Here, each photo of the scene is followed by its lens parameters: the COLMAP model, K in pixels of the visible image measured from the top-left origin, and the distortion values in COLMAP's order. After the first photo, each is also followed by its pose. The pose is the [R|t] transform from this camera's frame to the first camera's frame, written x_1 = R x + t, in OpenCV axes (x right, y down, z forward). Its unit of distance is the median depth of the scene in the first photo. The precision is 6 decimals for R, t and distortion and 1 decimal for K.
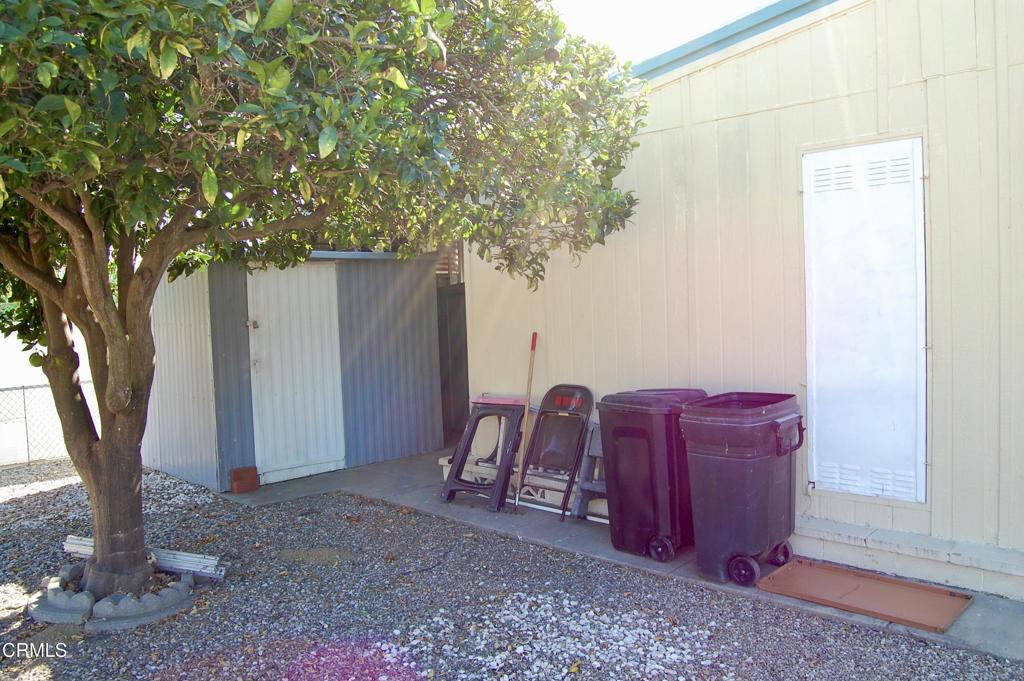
lens RADIAL K [[806.0, 0, 514.8], [0, 806.0, 341.4], [0, 0, 1]] dist [-0.057857, 0.000730]
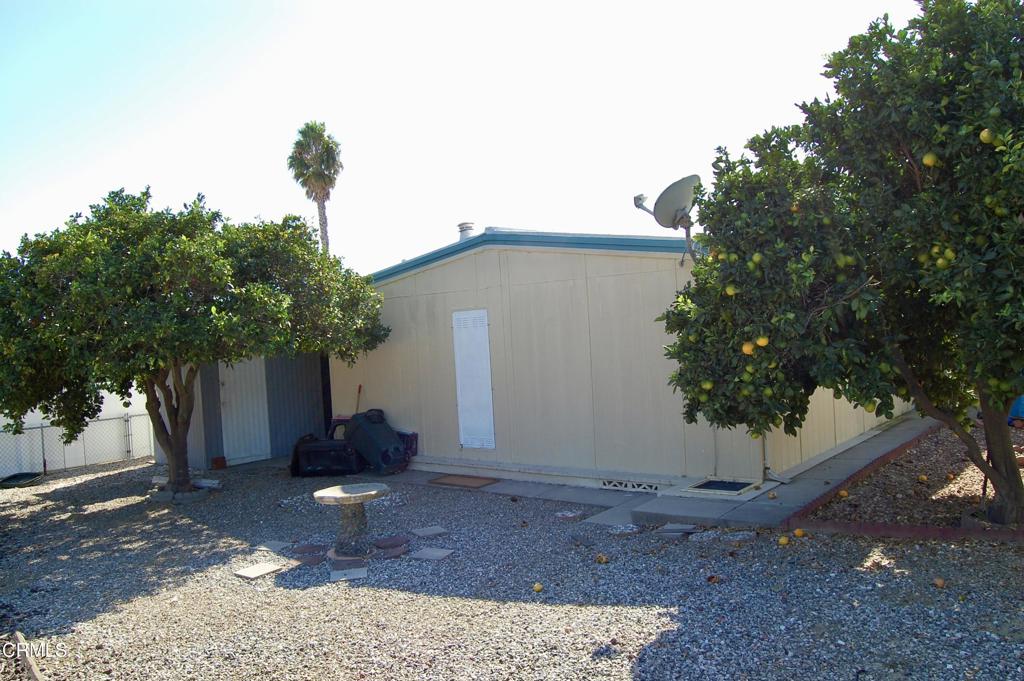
lens RADIAL K [[806.0, 0, 508.7], [0, 806.0, 338.7], [0, 0, 1]] dist [-0.057857, 0.000730]
pose [[0.996702, -0.027268, 0.076436, 0.339794], [0.030868, 0.998450, -0.046320, -0.029702], [-0.075055, 0.048527, 0.995998, -1.509017]]
